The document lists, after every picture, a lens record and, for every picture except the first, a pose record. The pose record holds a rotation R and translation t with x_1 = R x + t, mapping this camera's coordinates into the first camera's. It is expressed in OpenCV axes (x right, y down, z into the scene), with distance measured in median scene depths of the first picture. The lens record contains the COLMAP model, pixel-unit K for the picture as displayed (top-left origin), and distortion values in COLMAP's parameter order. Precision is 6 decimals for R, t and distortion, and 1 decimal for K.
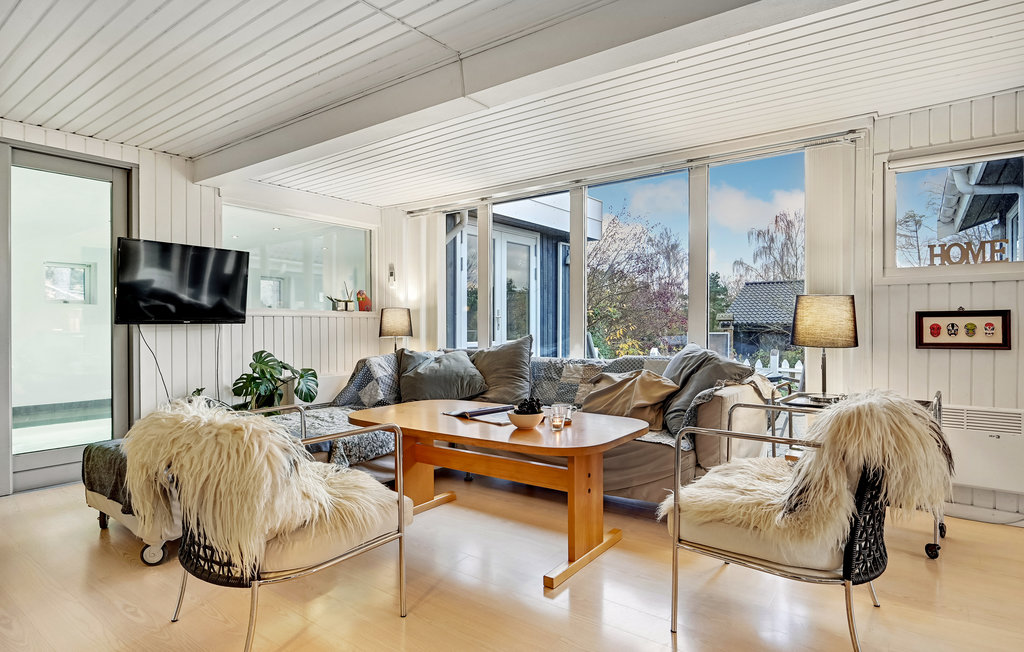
lens RADIAL K [[565.9, 0, 512.0], [0, 565.9, 326.0], [0, 0, 1]] dist [-0.003546, -0.001167]
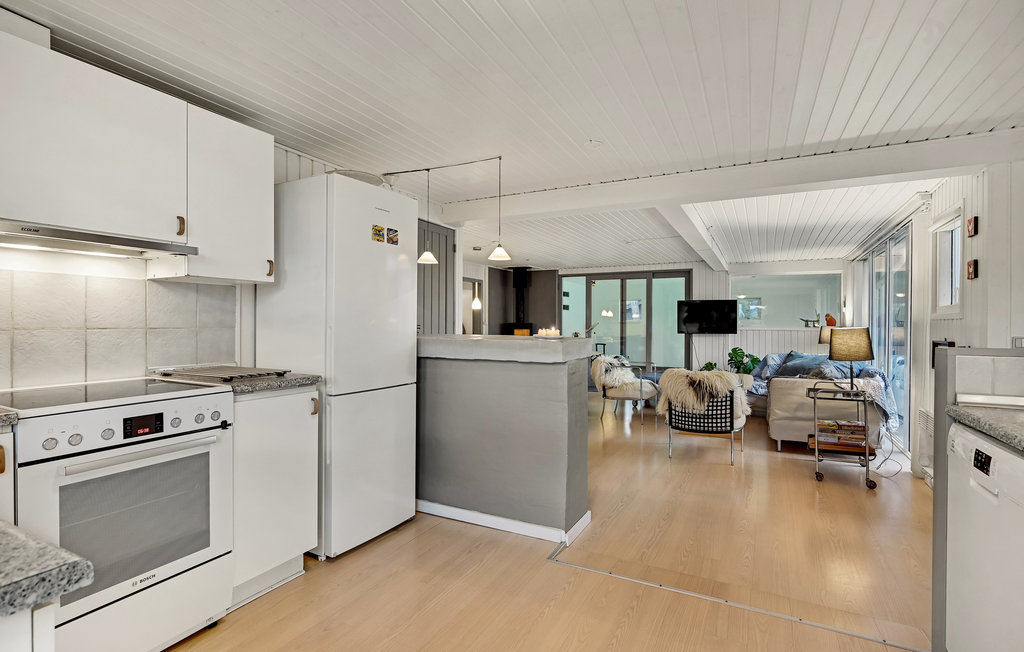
lens RADIAL K [[497.1, 0, 508.4], [0, 497.1, 329.9], [0, 0, 1]] dist [-0.001408, -0.000096]
pose [[0.139103, 0.017910, -0.990116, 1.285415], [-0.010035, 0.999811, 0.016676, -0.043676], [0.990227, 0.007616, 0.139257, -0.089726]]
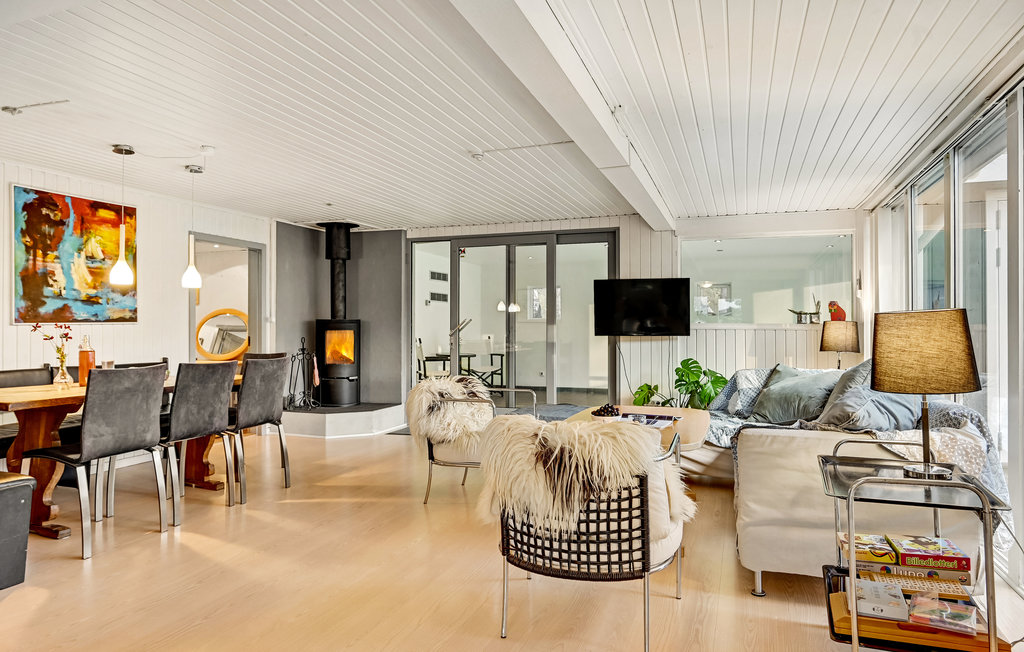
lens RADIAL K [[639.0, 0, 512.0], [0, 639.0, 326.0], [0, 0, 1]] dist [-0.002728, -0.001318]
pose [[0.267819, 0.000887, -0.963469, 0.809905], [-0.007237, 0.999973, -0.001091, -0.022763], [0.963442, 0.007265, 0.267818, 0.266019]]
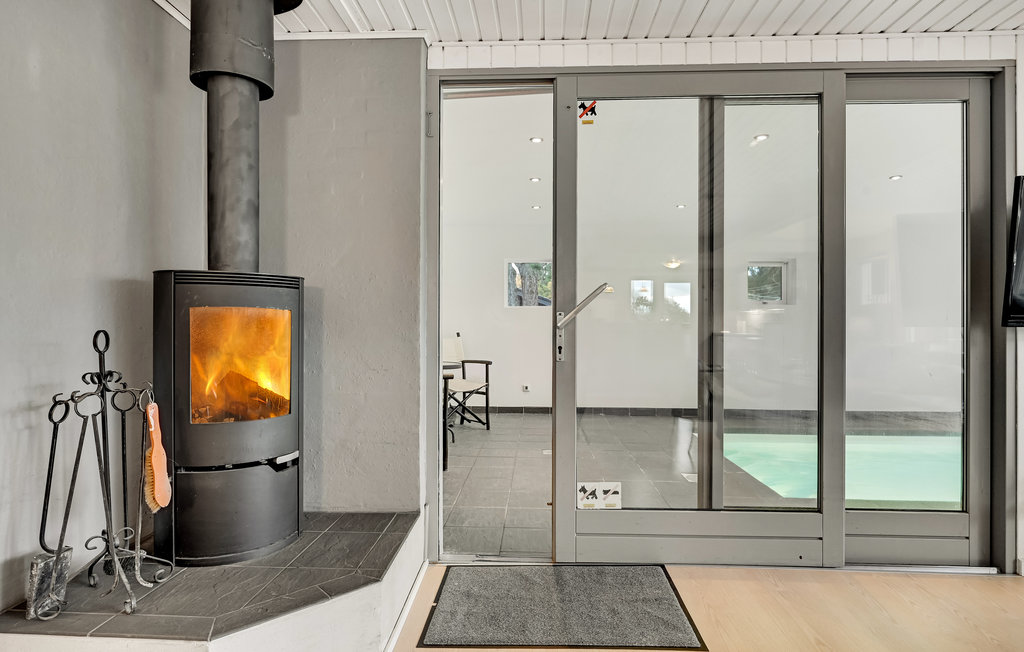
lens RADIAL K [[549.6, 0, 510.9], [0, 549.6, 328.6], [0, 0, 1]] dist [-0.007700, -0.001592]
pose [[0.545049, 0.005112, -0.838389, -0.434718], [-0.009591, 0.999954, -0.000138, 0.004937], [0.838350, 0.008116, 0.545072, 0.220152]]
